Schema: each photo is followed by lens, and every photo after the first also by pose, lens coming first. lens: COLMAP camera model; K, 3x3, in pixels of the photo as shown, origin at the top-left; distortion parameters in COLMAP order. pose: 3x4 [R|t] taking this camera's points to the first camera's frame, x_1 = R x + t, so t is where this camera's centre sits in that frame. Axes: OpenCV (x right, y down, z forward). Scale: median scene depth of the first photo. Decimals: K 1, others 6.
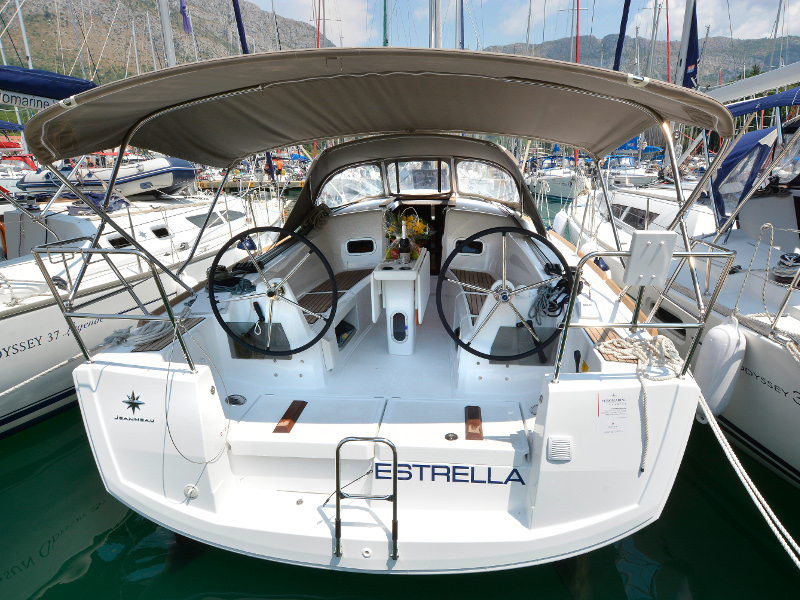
lens RADIAL K [[500.4, 0, 400.0], [0, 500.4, 300.0], [0, 0, 1]] dist [0.138188, -0.000875]
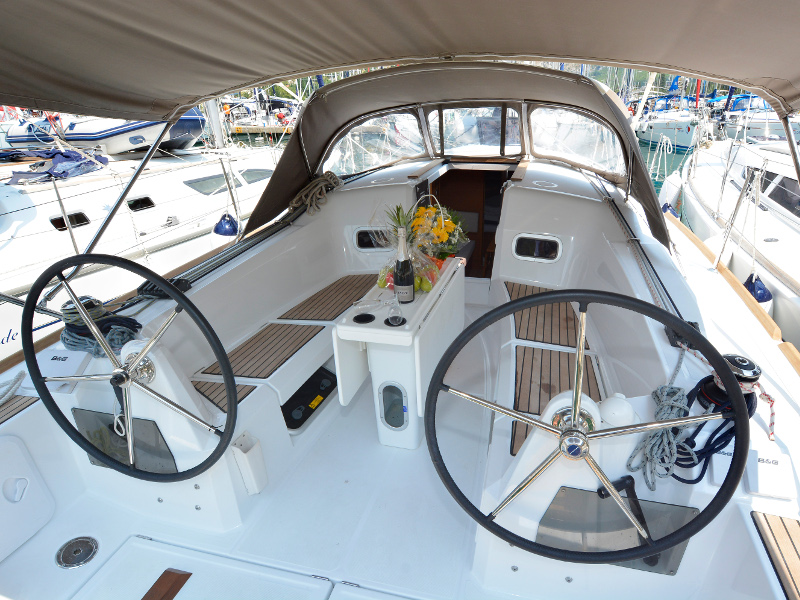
lens RADIAL K [[467.5, 0, 428.3], [0, 467.5, 300.0], [0, 0, 1]] dist [0.042024, 0.000867]
pose [[0.989585, 0.056515, -0.132392, 0.075750], [-0.038285, 0.989913, 0.136402, -0.105903], [0.138766, -0.129913, 0.981767, 0.349903]]
